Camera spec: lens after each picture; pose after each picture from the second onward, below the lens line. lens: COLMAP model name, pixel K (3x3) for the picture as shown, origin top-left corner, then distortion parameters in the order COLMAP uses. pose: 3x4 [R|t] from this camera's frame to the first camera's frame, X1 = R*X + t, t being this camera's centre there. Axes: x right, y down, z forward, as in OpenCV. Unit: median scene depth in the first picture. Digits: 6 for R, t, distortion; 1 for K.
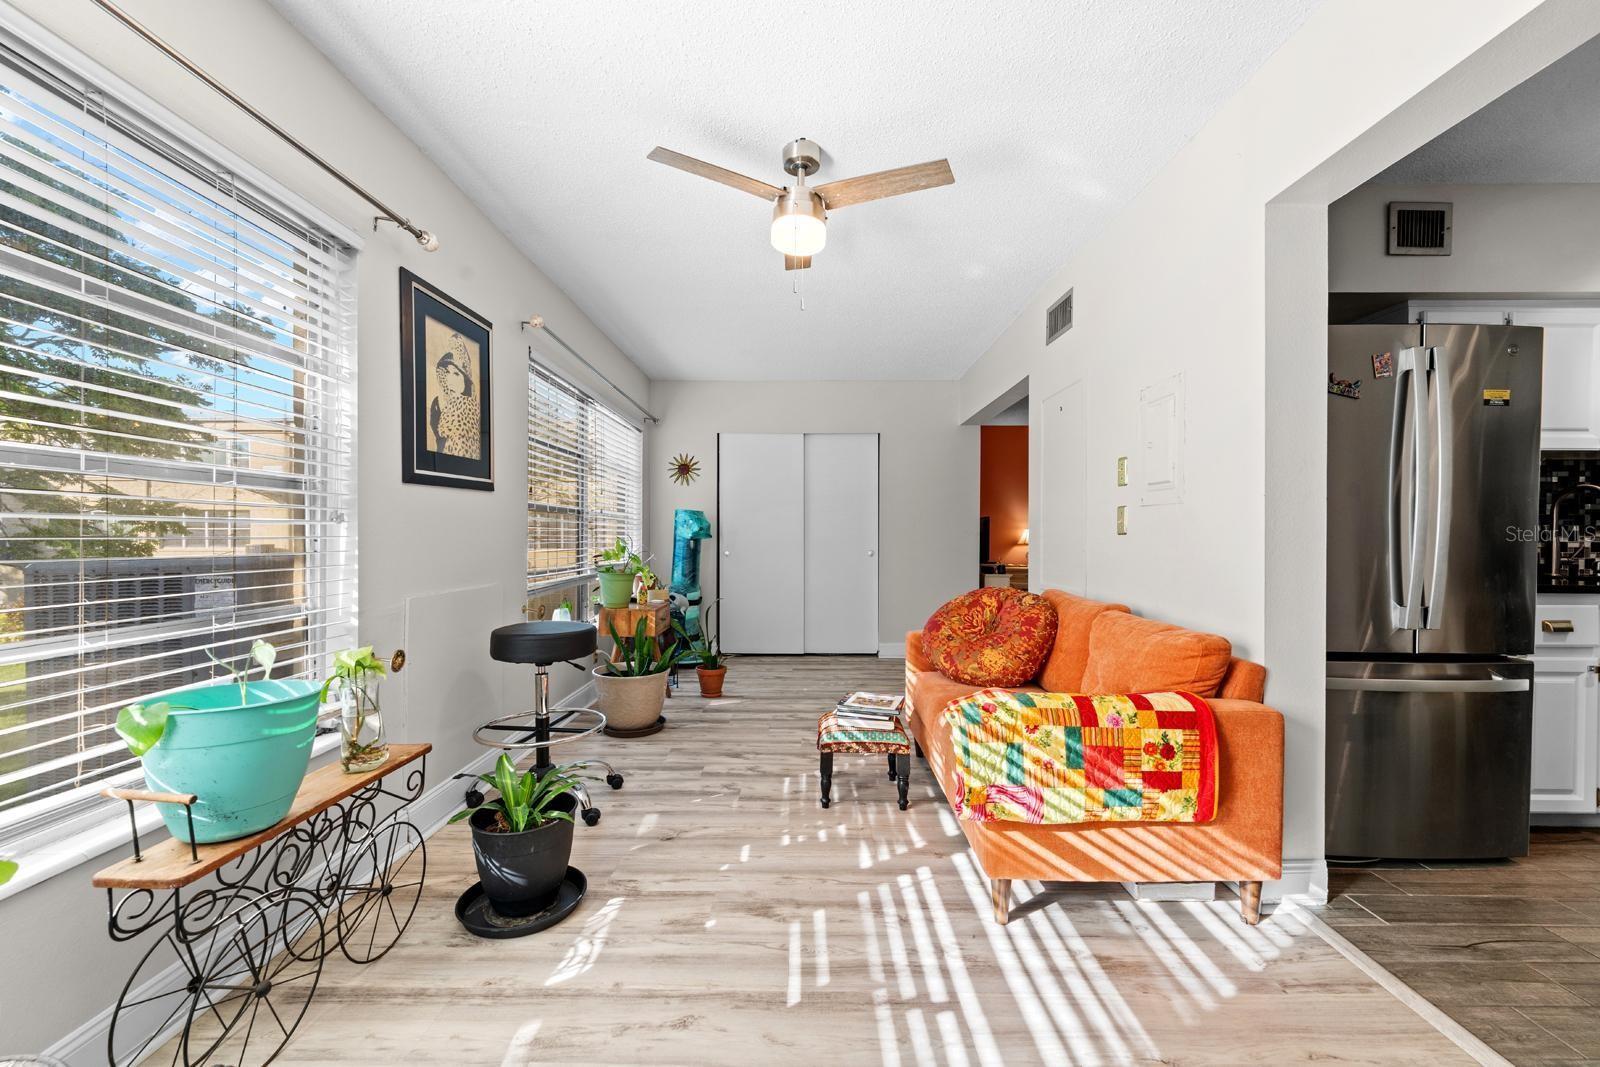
lens RADIAL K [[648.9, 0, 803.9], [0, 648.9, 540.1], [0, 0, 1]] dist [-0.000245, -0.000178]
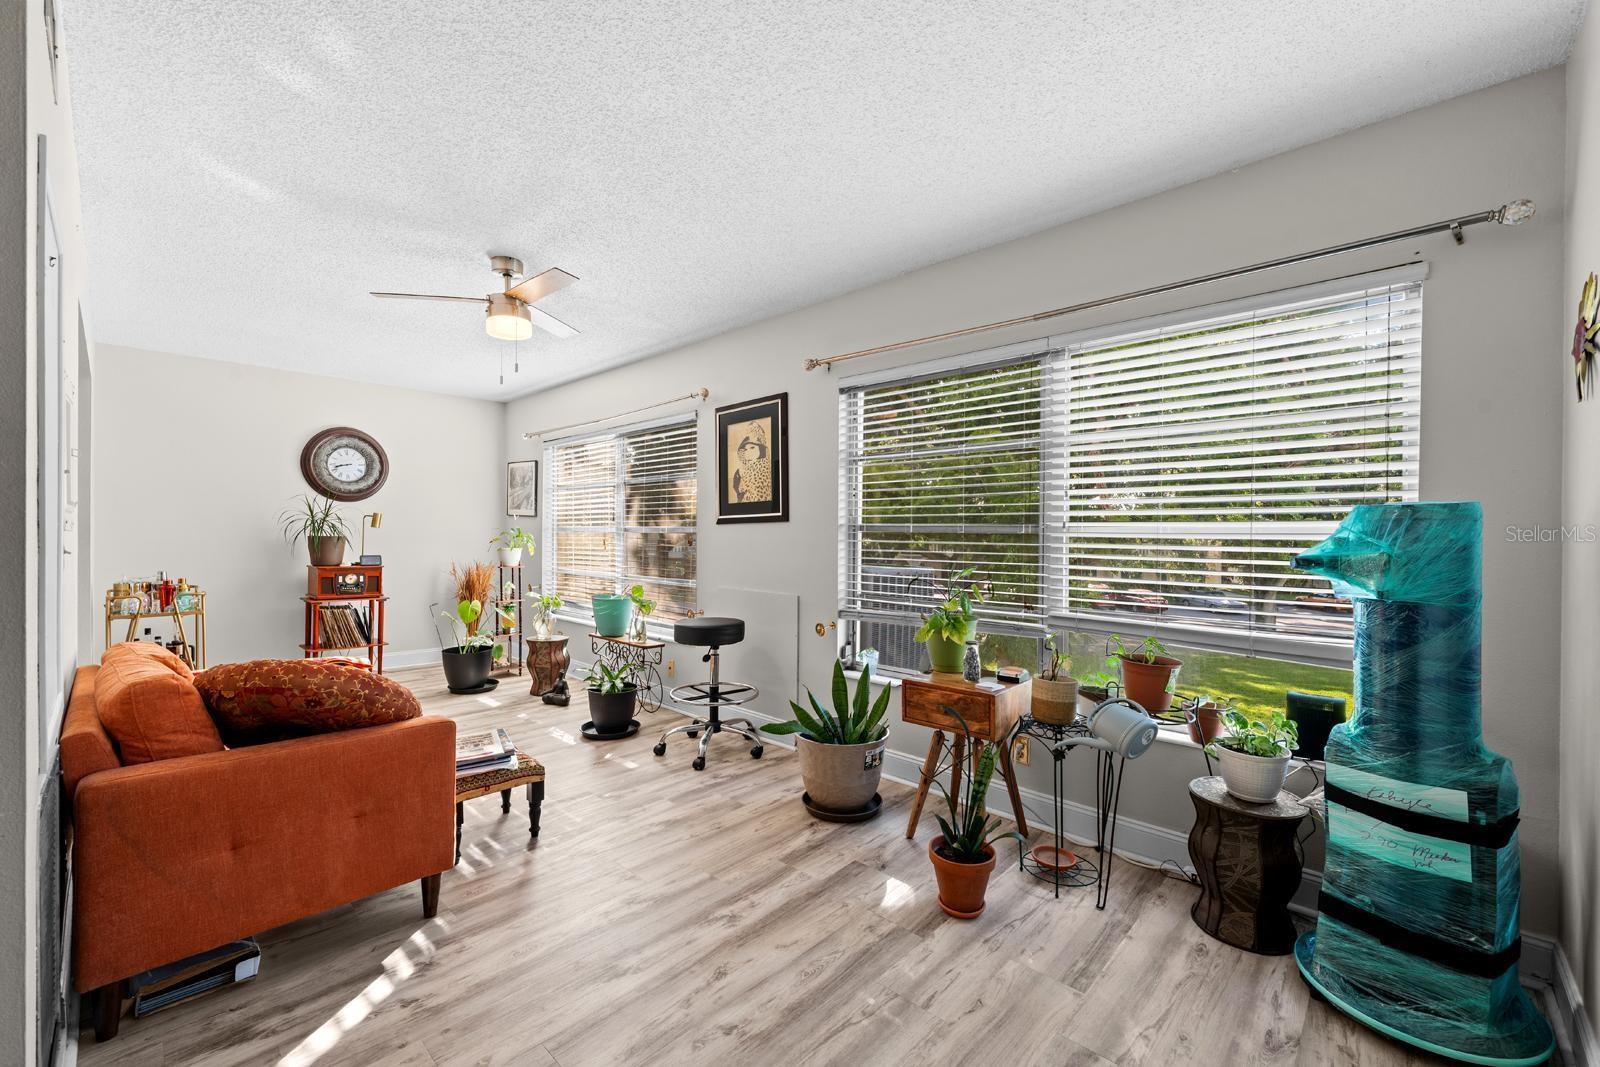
lens RADIAL K [[648.9, 0, 803.9], [0, 648.9, 540.1], [0, 0, 1]] dist [-0.000245, -0.000178]
pose [[-0.683986, -0.000784, -0.729495, 0.481452], [-0.016676, 0.999755, 0.014561, -0.062452], [0.729305, 0.022124, -0.683831, 2.085395]]
